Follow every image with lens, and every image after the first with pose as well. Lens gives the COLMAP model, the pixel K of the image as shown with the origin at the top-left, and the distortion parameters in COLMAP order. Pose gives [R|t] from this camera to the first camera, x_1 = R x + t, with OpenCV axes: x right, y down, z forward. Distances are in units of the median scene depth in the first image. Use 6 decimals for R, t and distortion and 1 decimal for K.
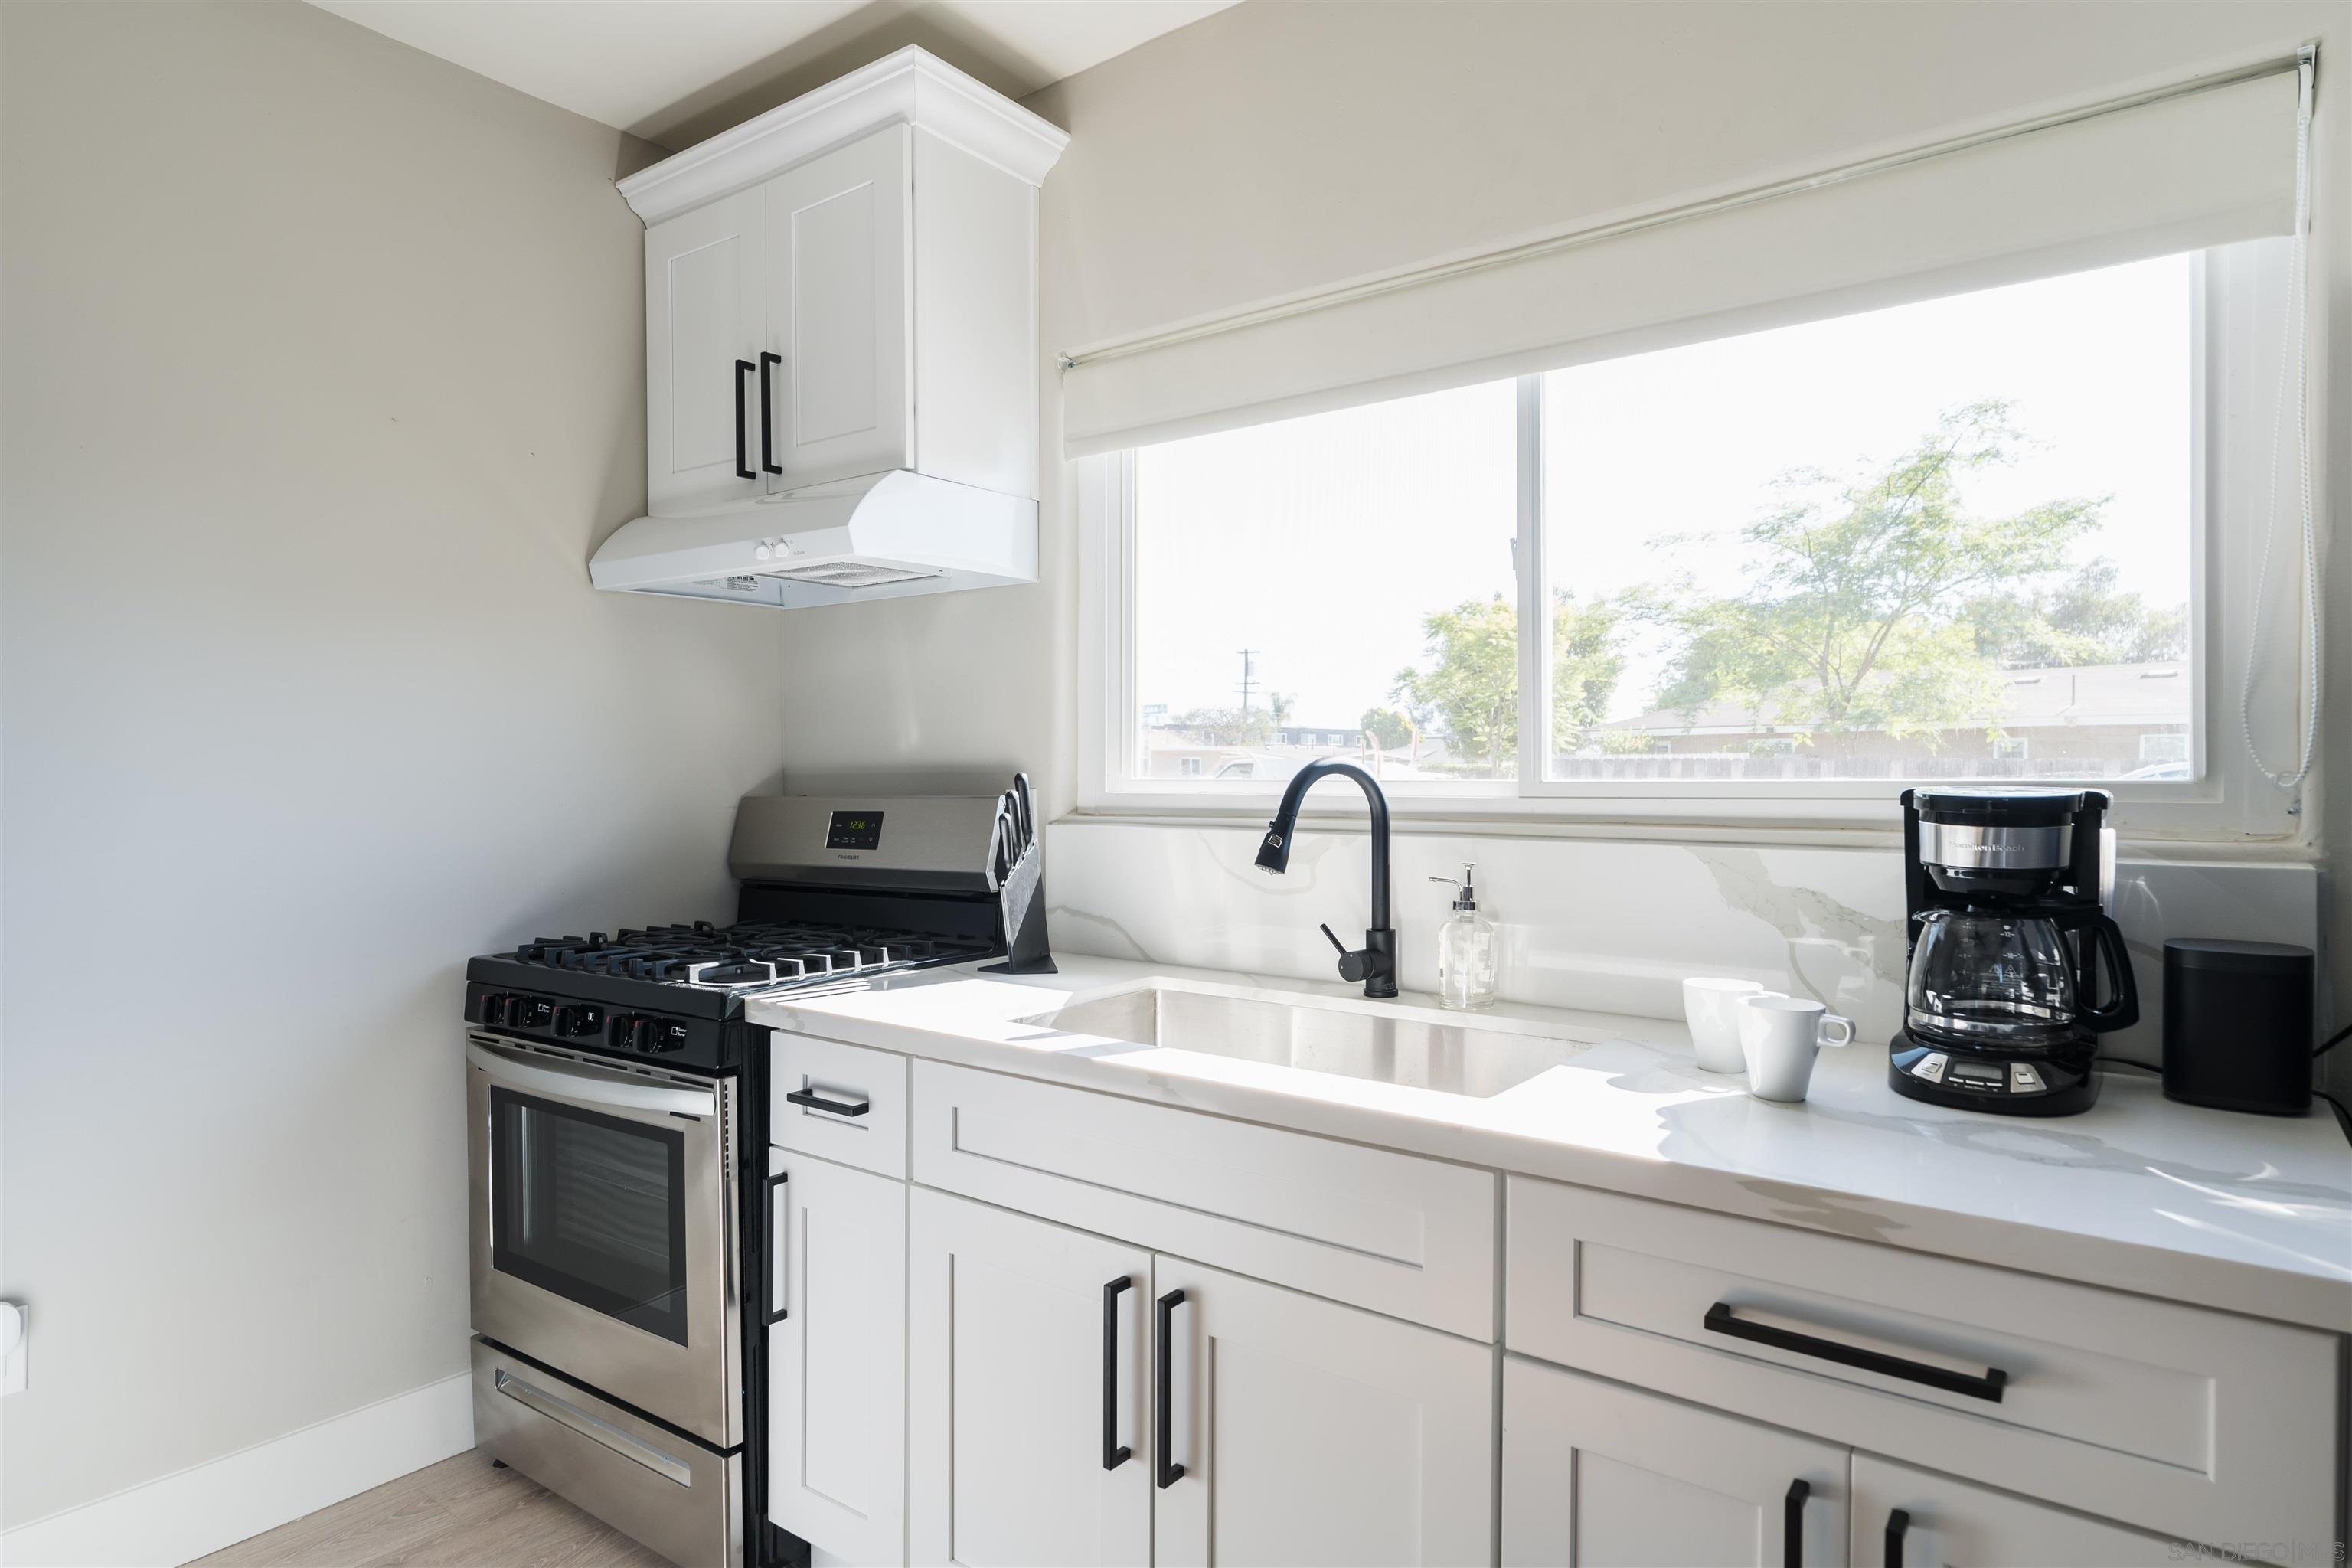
lens RADIAL K [[1301.8, 0, 1158.3], [0, 1301.8, 787.4], [0, 0, 1]] dist [-0.002533, 0.002665]
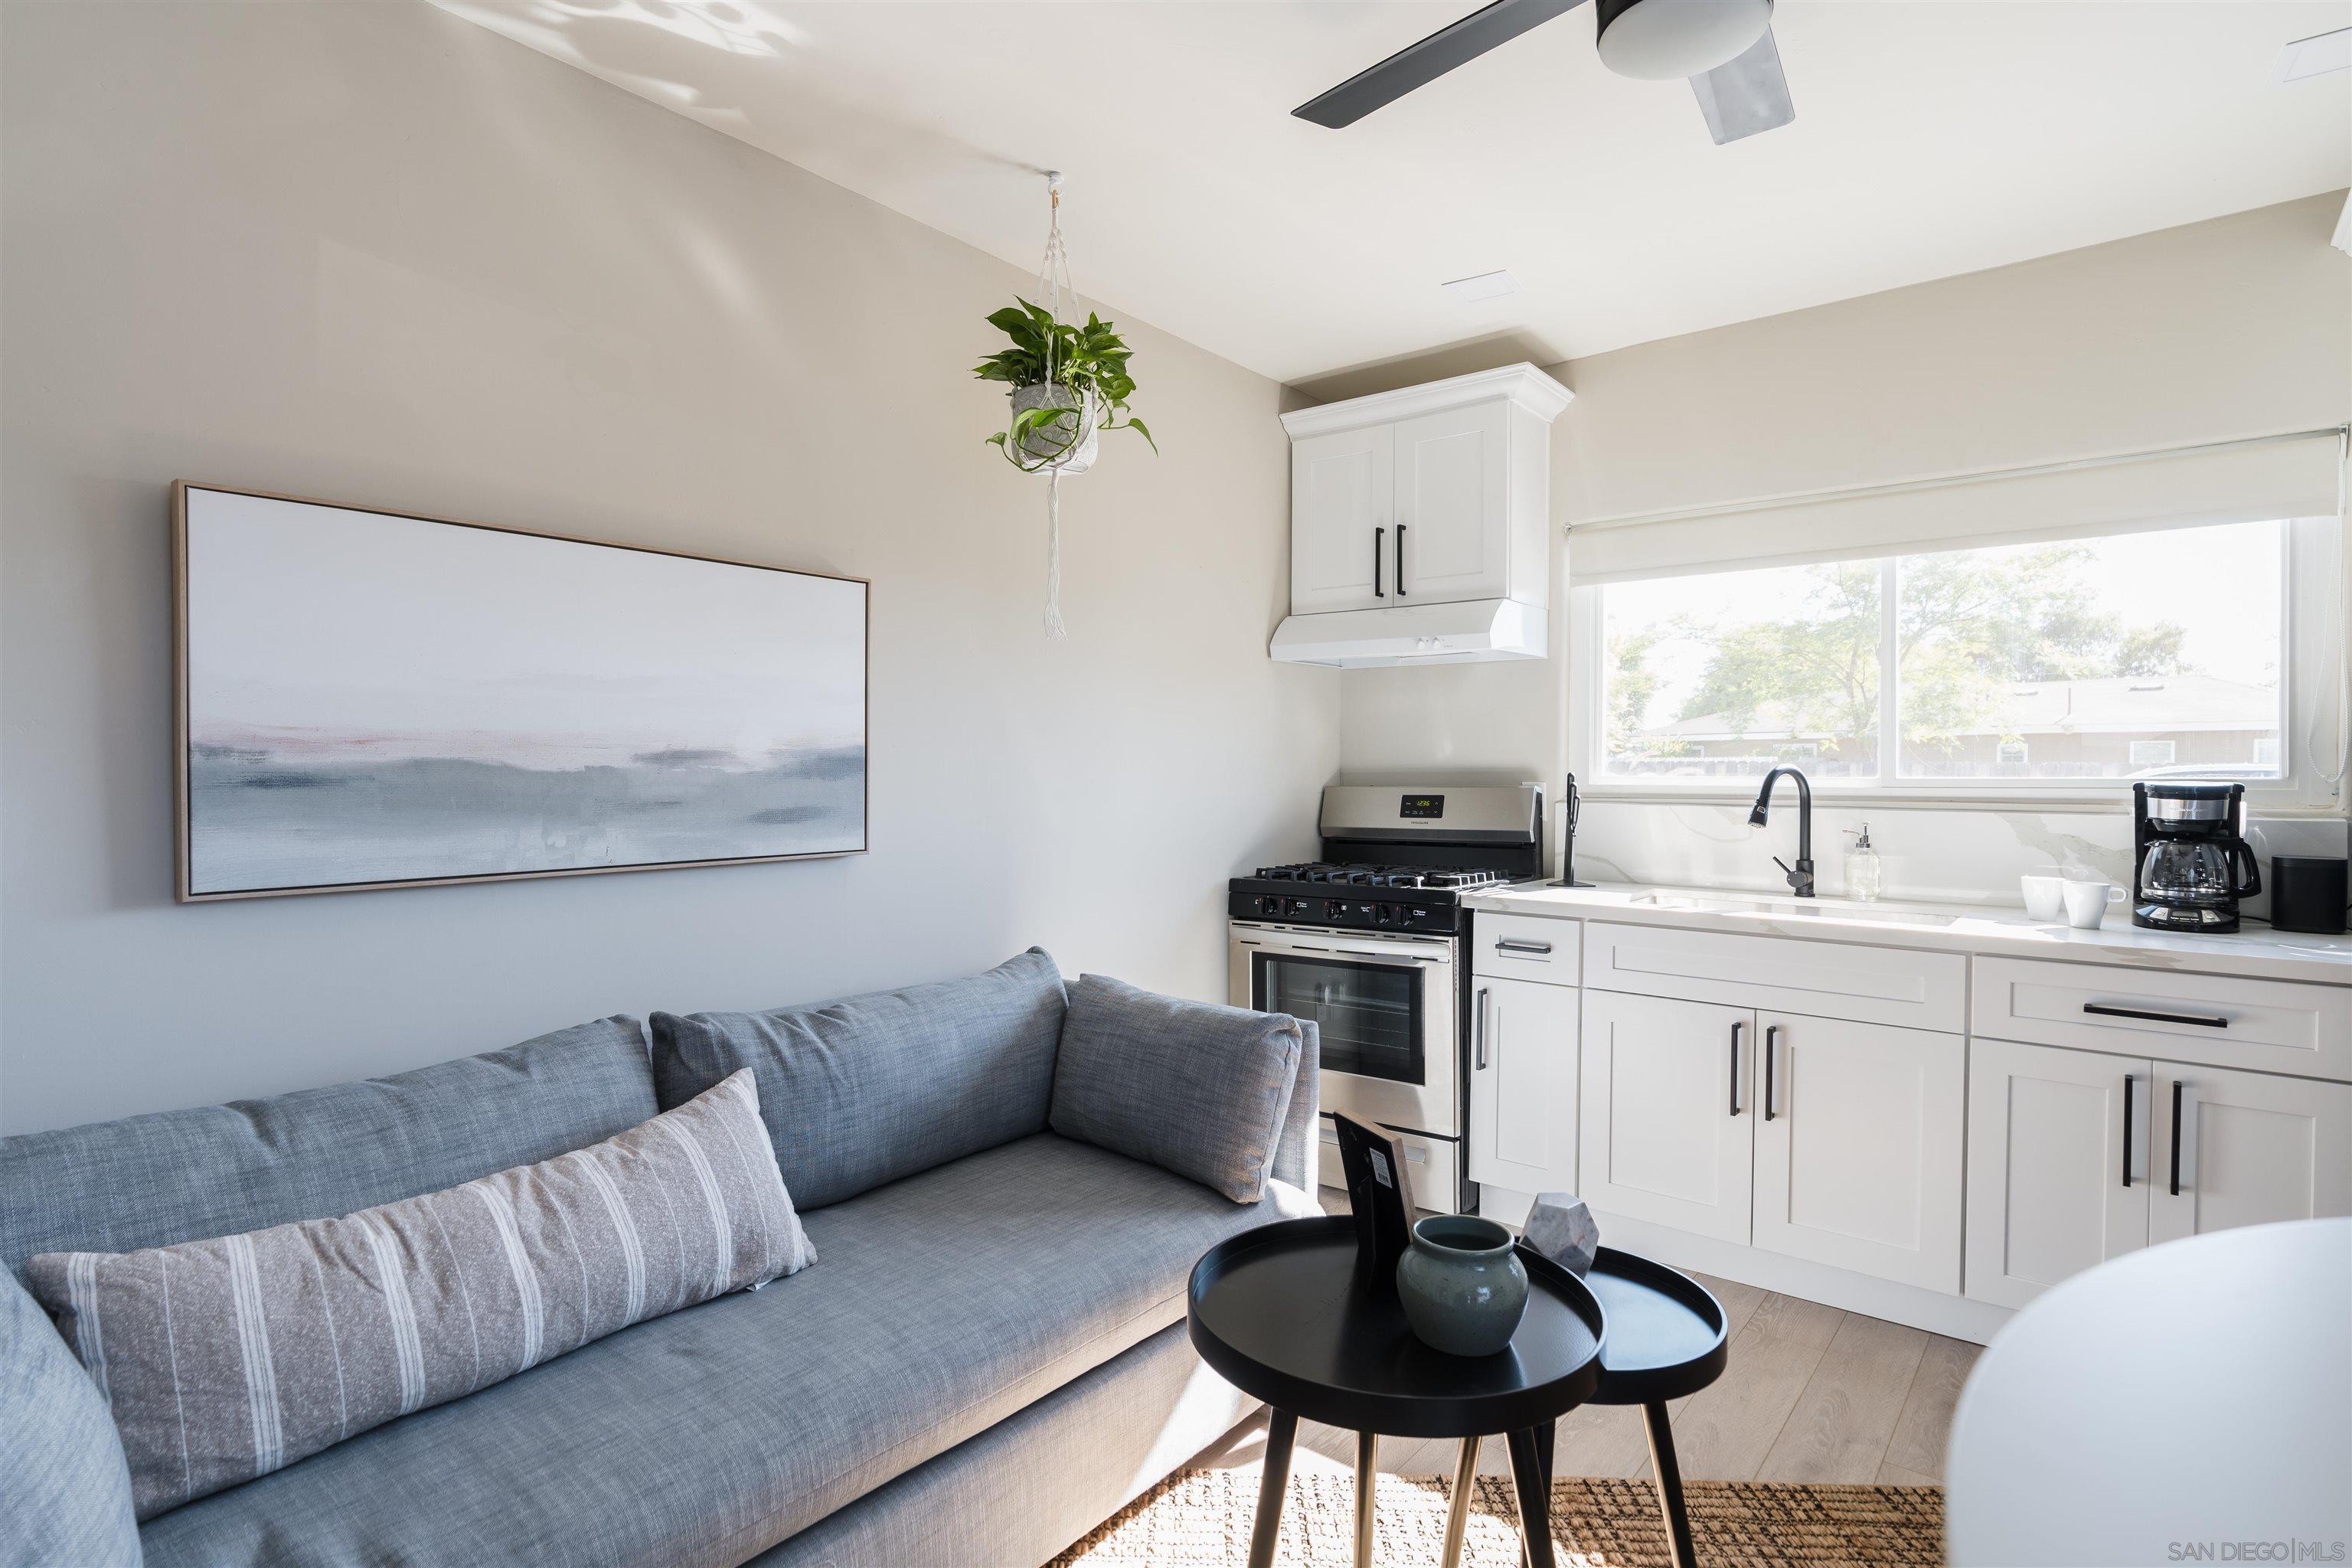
lens RADIAL K [[1176.7, 0, 1183.6], [0, 1176.7, 786.1], [0, 0, 1]] dist [-0.005638, 0.004371]
pose [[0.999662, 0.004417, -0.025628, -0.660466], [-0.004378, 0.999989, 0.001565, 0.008076], [0.025635, -0.001452, 0.999670, -0.663682]]
